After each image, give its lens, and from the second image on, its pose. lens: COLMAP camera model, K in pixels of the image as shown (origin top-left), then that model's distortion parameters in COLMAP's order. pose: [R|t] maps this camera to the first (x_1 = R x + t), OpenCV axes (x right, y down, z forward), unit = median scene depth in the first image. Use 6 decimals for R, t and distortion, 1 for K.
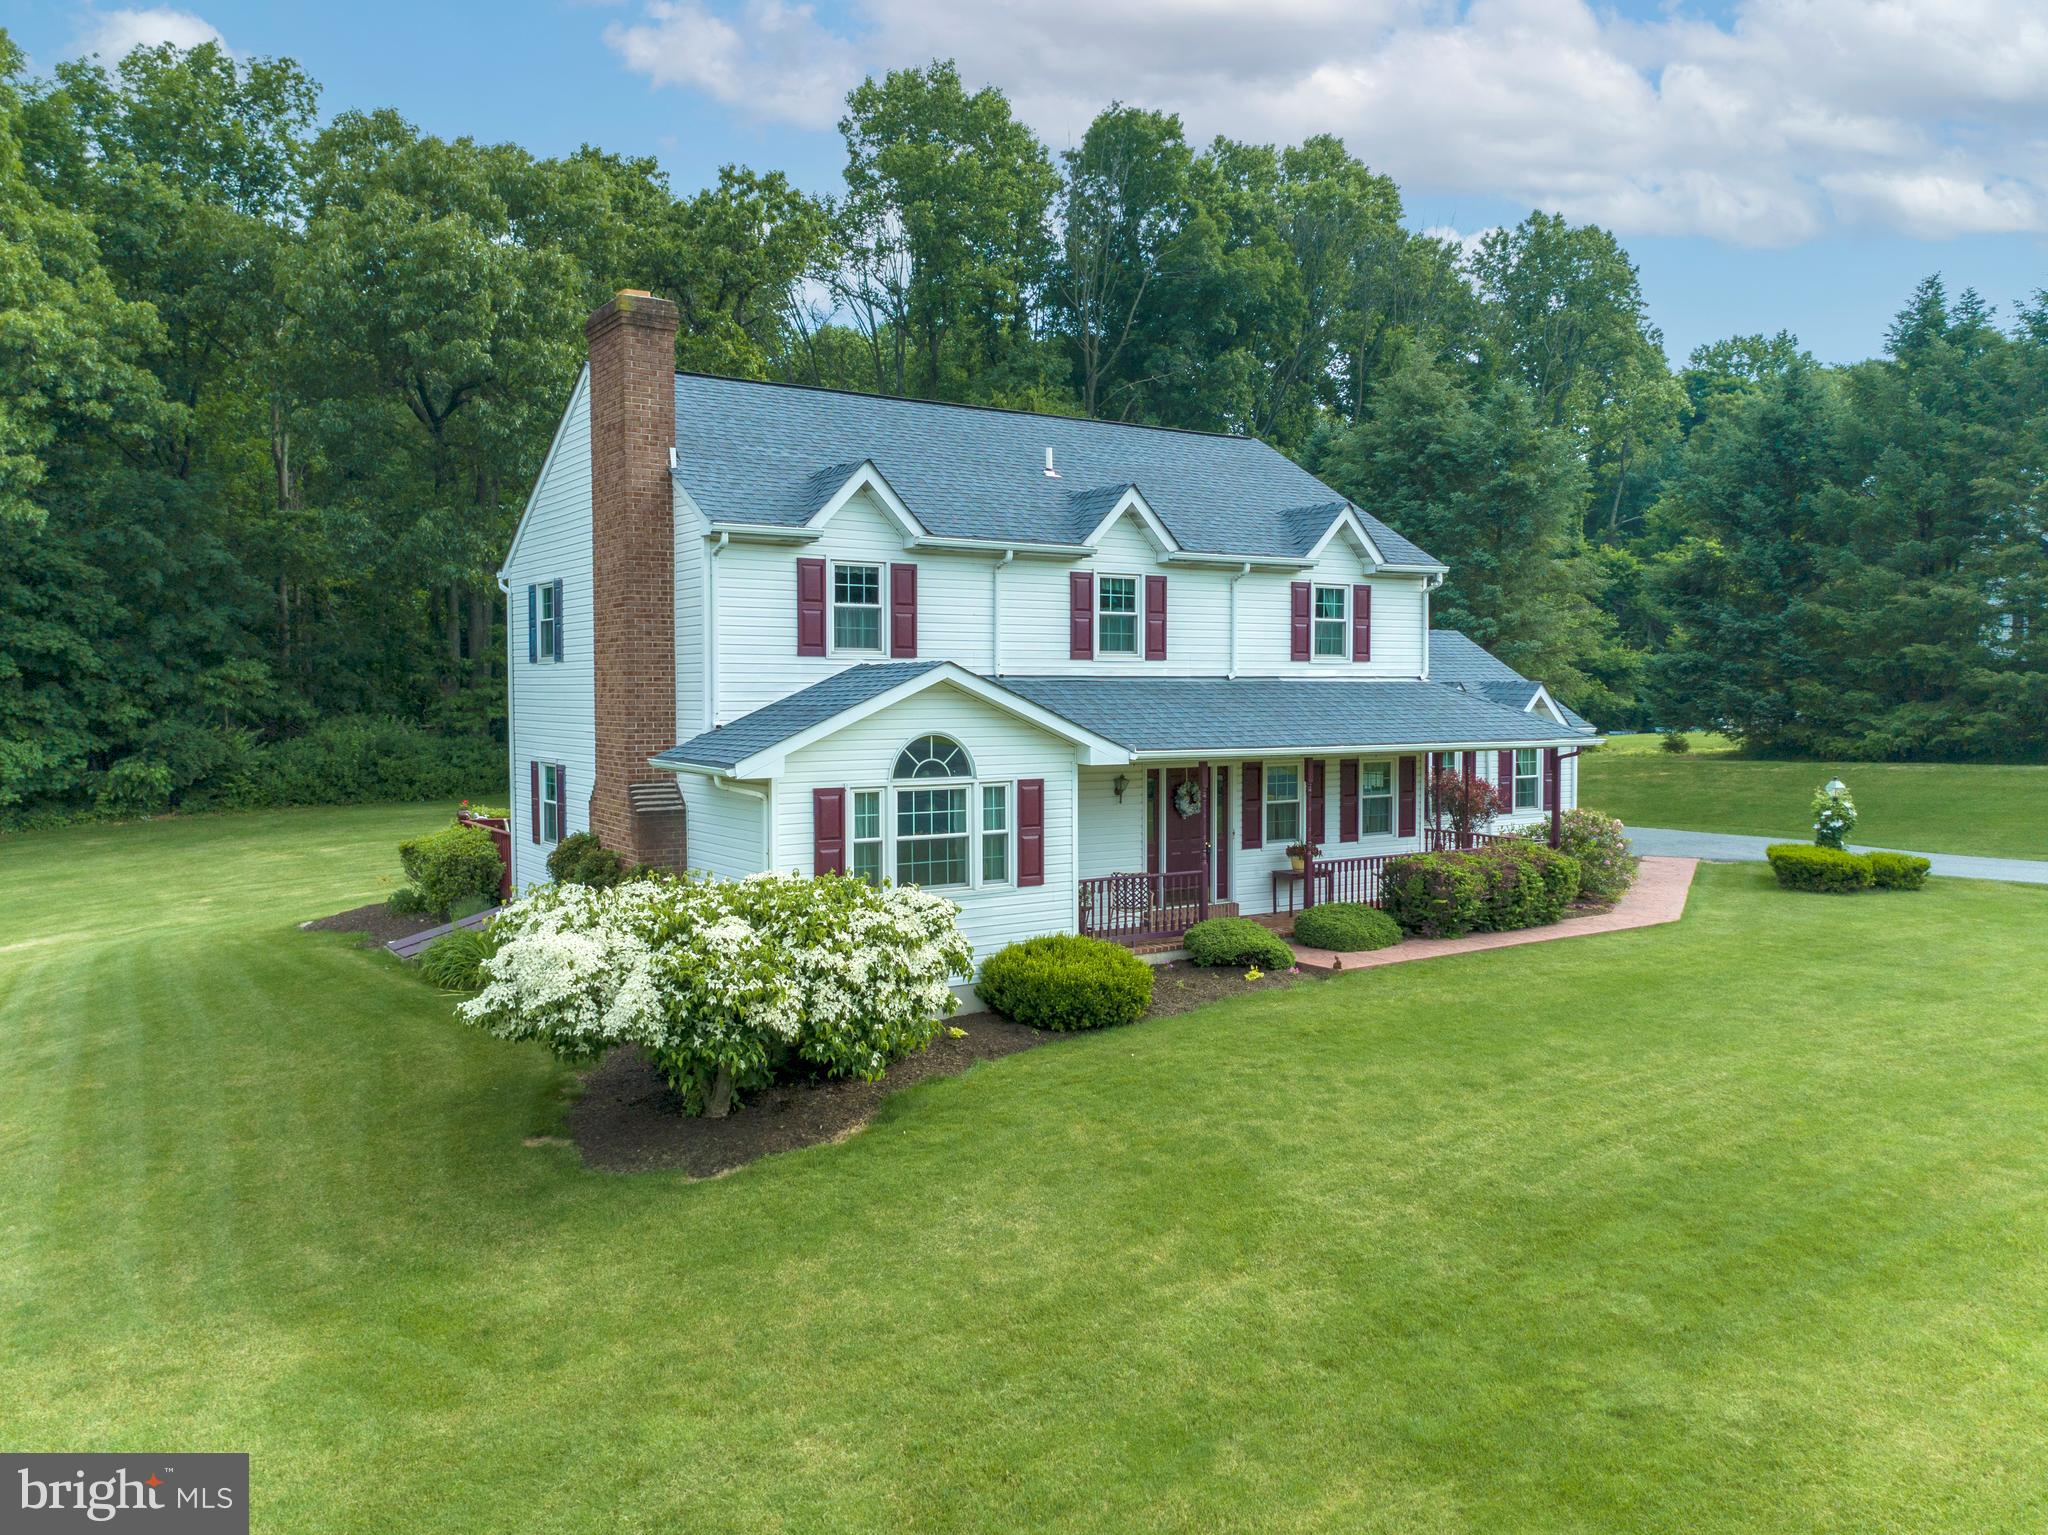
lens RADIAL K [[1551.2, 0, 1019.7], [0, 1551.2, 758.7], [0, 0, 1]] dist [0.021758, 0.008832]
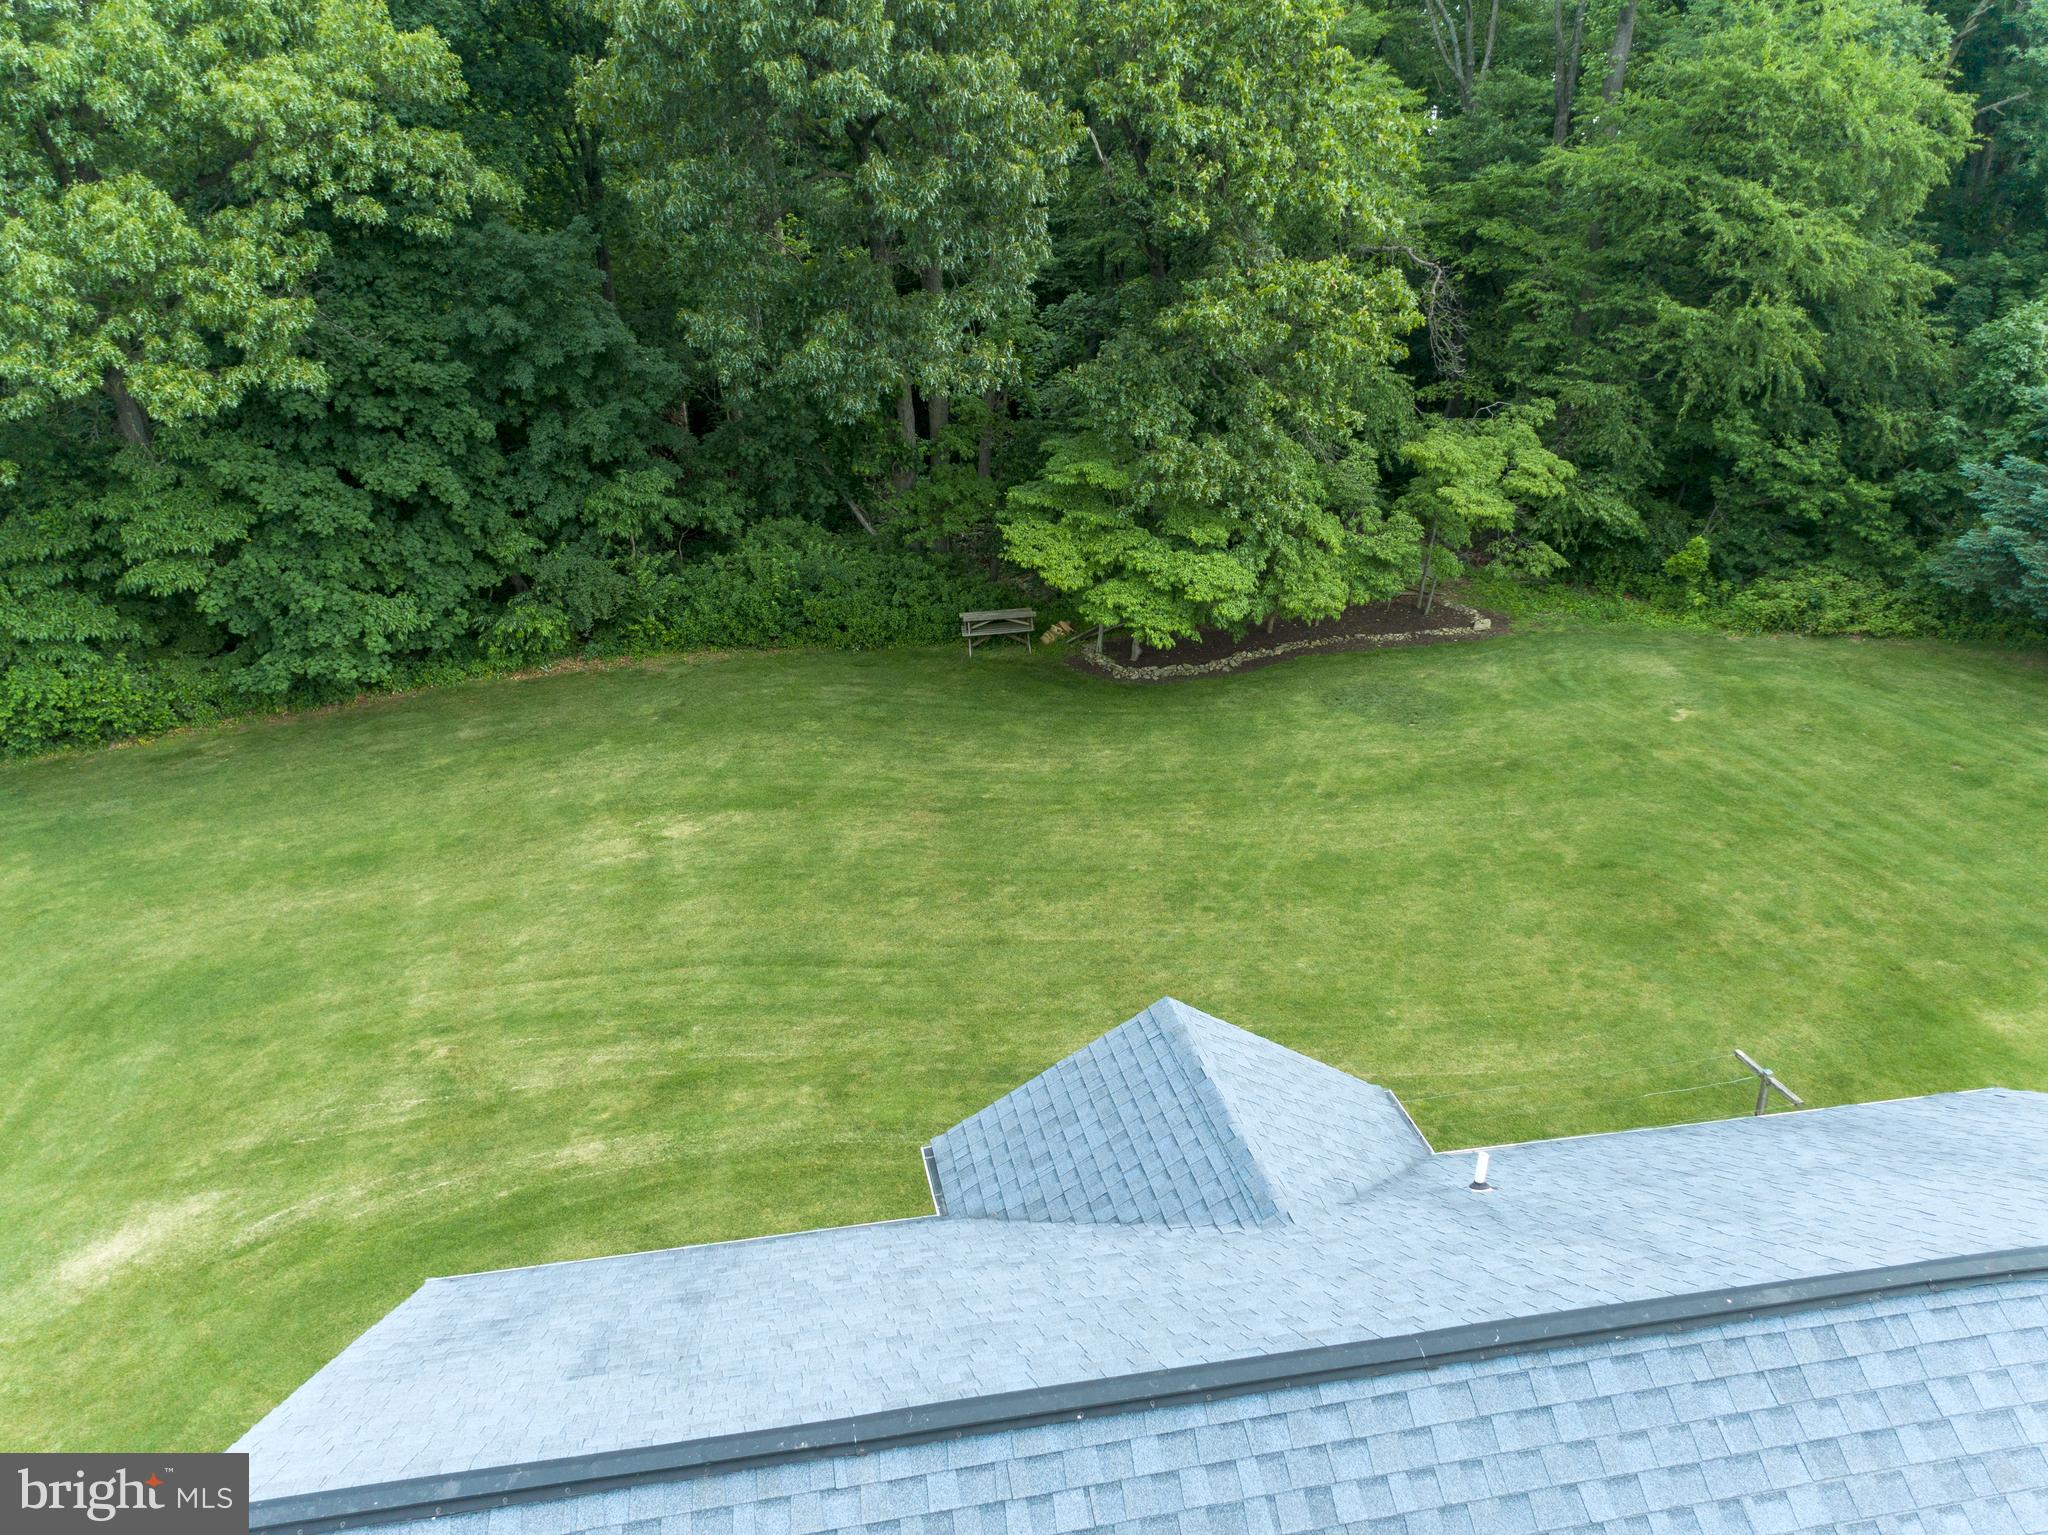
lens RADIAL K [[1551.2, 0, 1023.3], [0, 1551.2, 778.4], [0, 0, 1]] dist [0.021758, 0.008832]
pose [[0.926655, 0.148774, -0.345220, -0.061660], [-0.019280, 0.935952, 0.351599, -0.440406], [0.375418, -0.319155, 0.870173, 0.769909]]
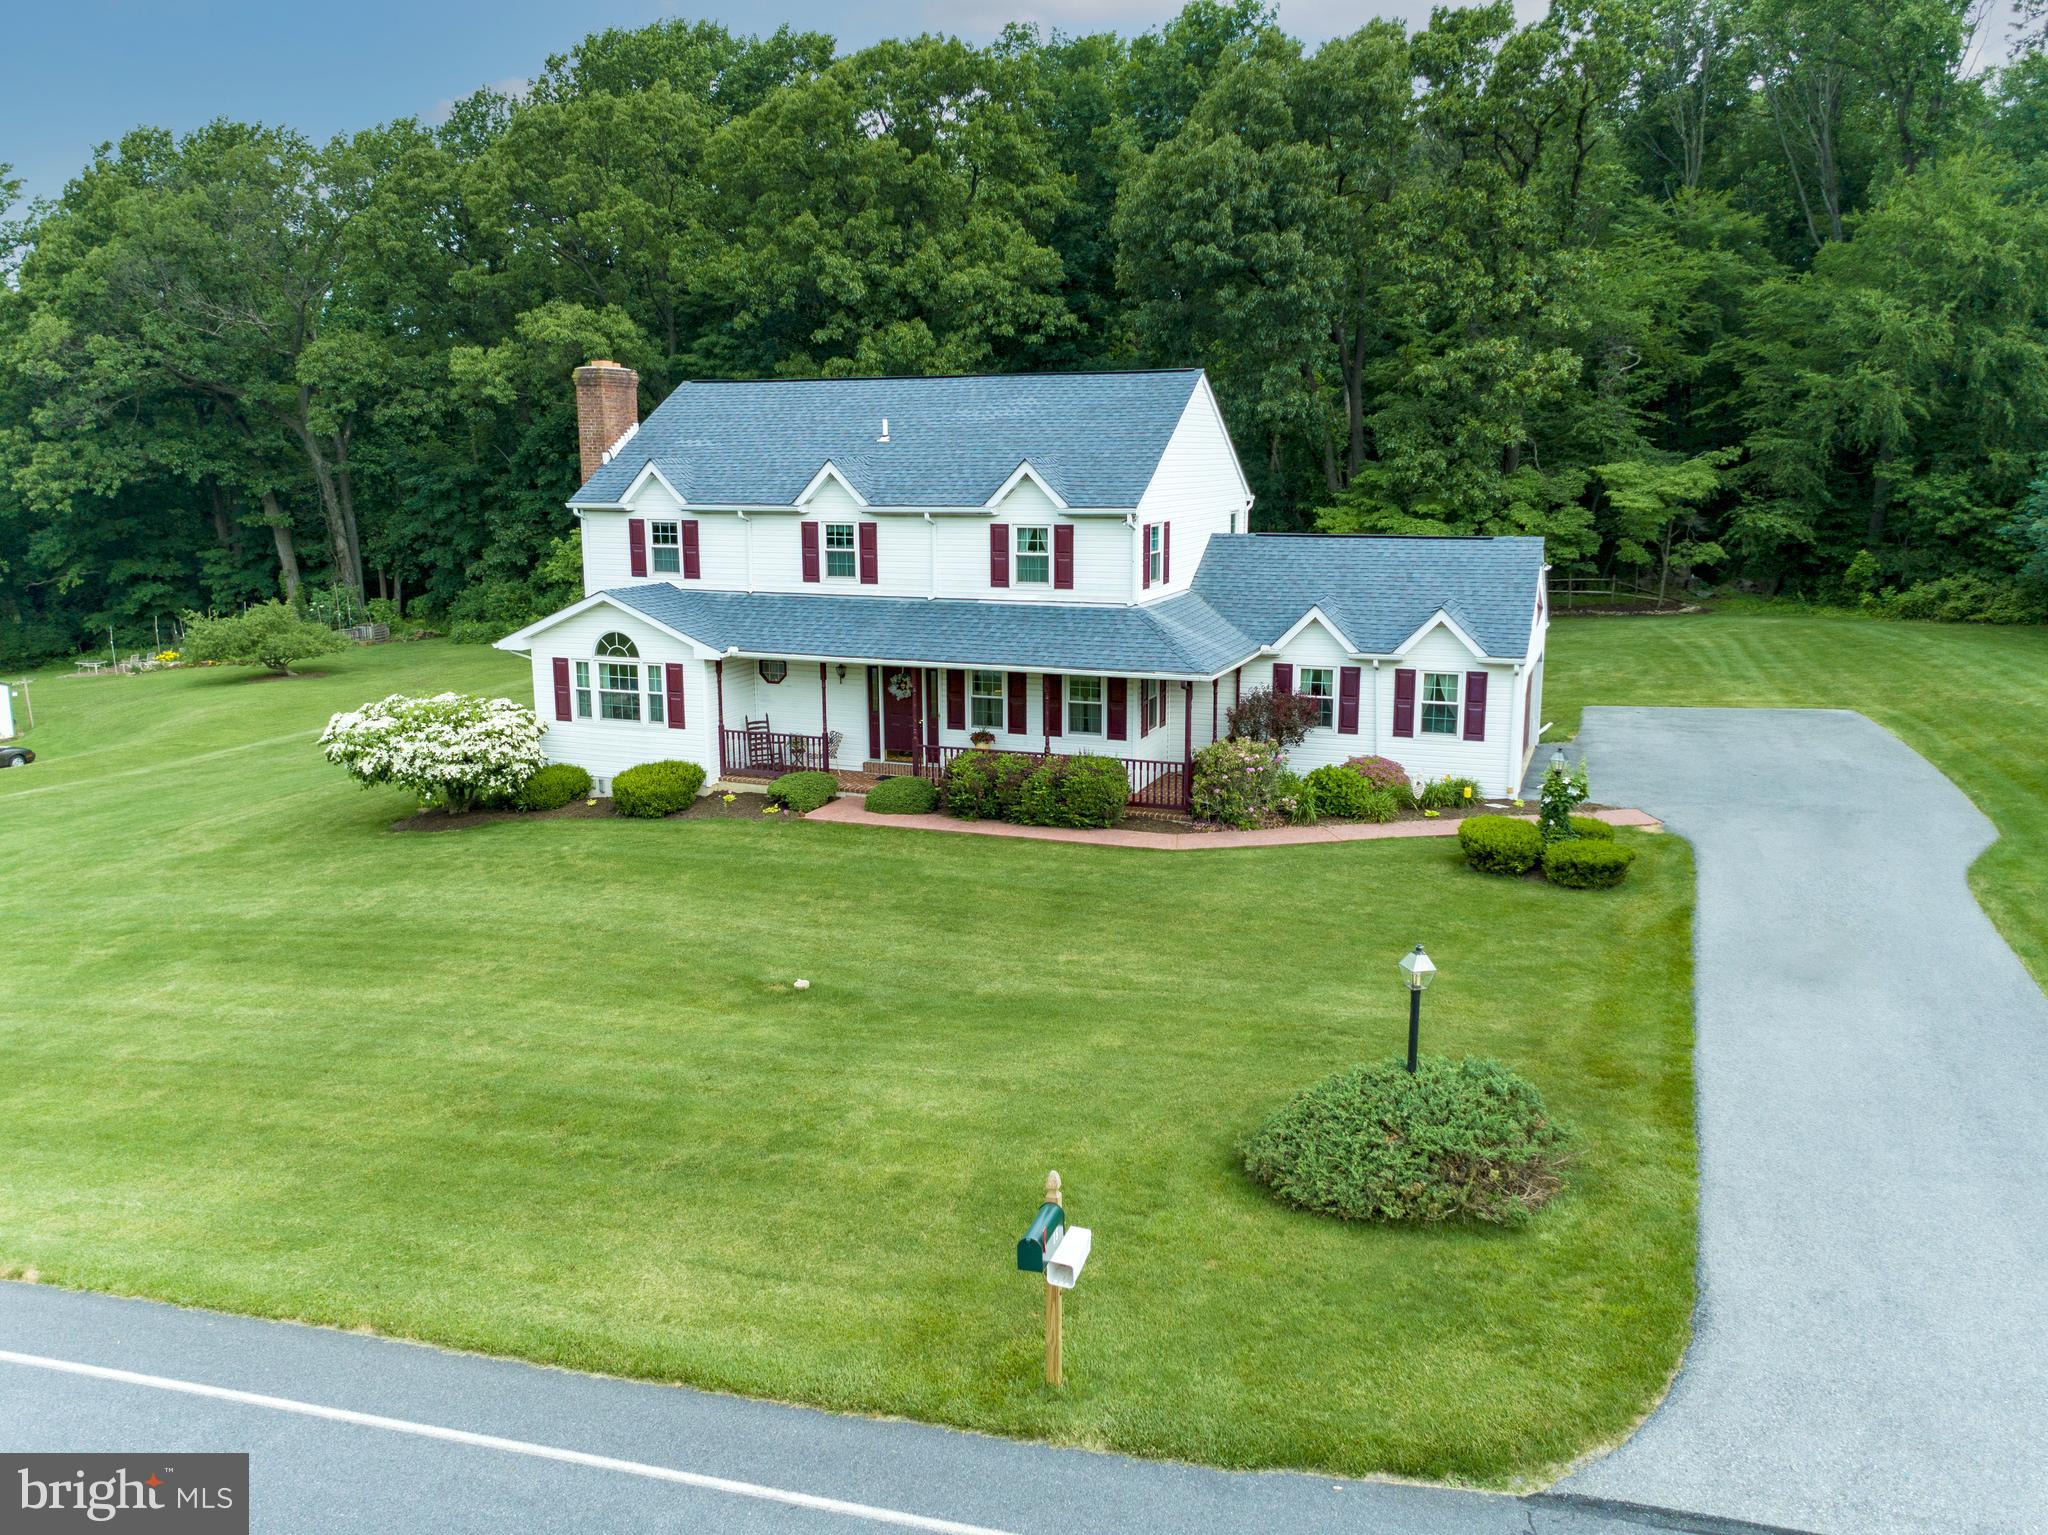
lens RADIAL K [[1551.2, 0, 1018.6], [0, 1551.2, 755.0], [0, 0, 1]] dist [0.021758, 0.008832]
pose [[0.569942, 0.155105, -0.806913, 1.209117], [-0.033116, 0.985560, 0.166054, -0.136583], [0.821017, -0.067919, 0.566849, 0.294292]]
